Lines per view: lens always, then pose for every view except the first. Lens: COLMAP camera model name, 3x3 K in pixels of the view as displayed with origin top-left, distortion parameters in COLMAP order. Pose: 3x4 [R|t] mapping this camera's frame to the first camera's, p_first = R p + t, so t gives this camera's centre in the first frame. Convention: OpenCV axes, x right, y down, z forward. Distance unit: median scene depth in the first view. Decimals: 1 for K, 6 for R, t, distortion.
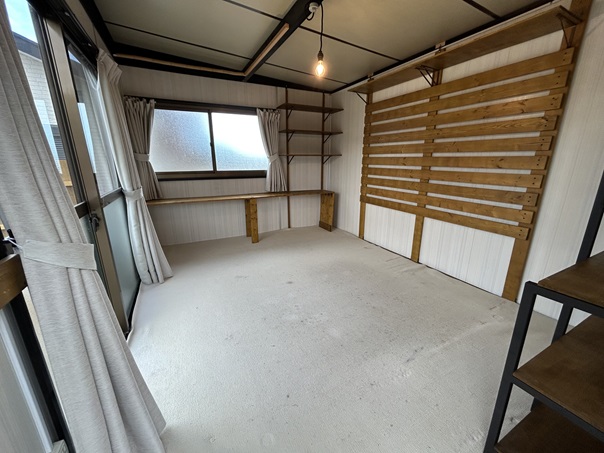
lens RADIAL K [[243.5, 0, 301.8], [0, 243.5, 224.0], [0, 0, 1]] dist [-0.001071, 0.001389]
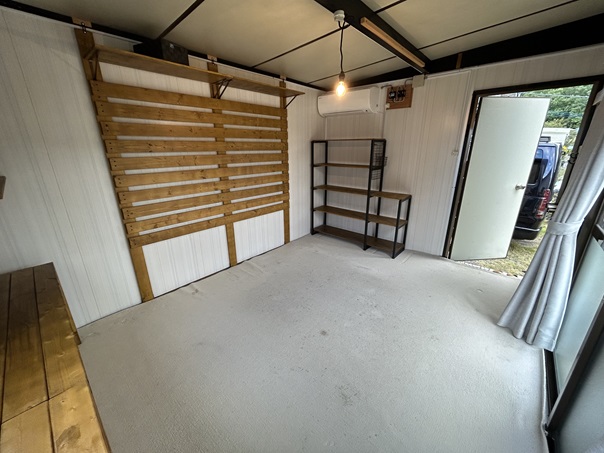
lens RADIAL K [[243.5, 0, 303.6], [0, 243.5, 224.3], [0, 0, 1]] dist [-0.001071, 0.001389]
pose [[-0.364853, -0.281969, 0.887342, -0.597952], [0.244894, 0.890419, 0.383641, -0.379399], [-0.898281, 0.357278, -0.255820, 1.059803]]
